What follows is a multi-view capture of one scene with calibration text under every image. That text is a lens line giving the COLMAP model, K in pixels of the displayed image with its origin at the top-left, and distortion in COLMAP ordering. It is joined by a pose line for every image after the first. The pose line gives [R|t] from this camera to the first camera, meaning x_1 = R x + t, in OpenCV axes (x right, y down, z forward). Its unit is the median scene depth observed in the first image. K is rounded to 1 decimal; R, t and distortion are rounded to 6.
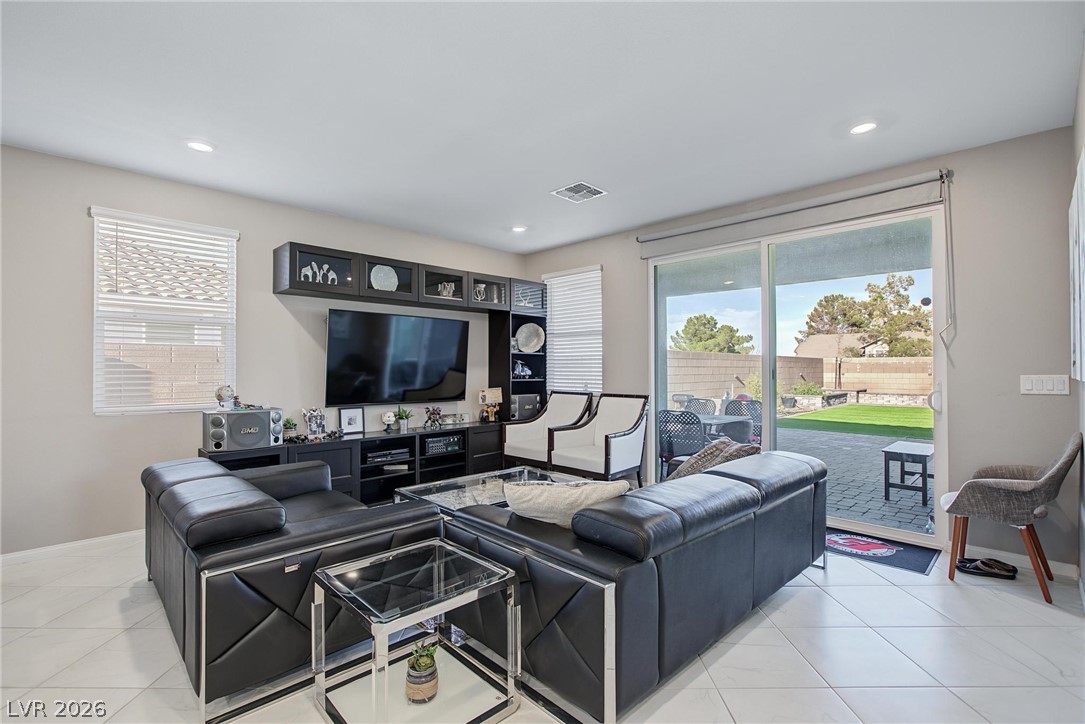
lens RADIAL K [[497.9, 0, 548.1], [0, 497.9, 362.0], [0, 0, 1]] dist [-0.012528, 0.005740]
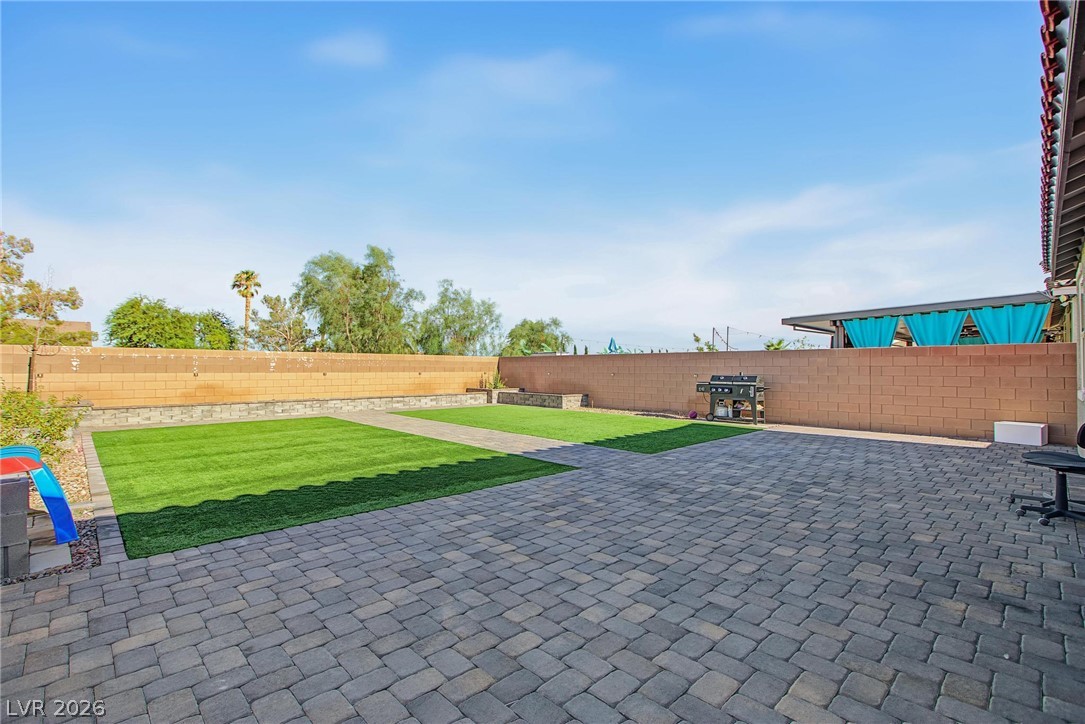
lens RADIAL K [[488.4, 0, 535.4], [0, 488.4, 361.9], [0, 0, 1]] dist [-0.001477, 0.000007]
pose [[0.020305, 0.016750, 0.999654, 0.270800], [-0.012312, 0.999788, -0.016502, 0.038995], [-0.999718, -0.011972, 0.020507, 1.557361]]
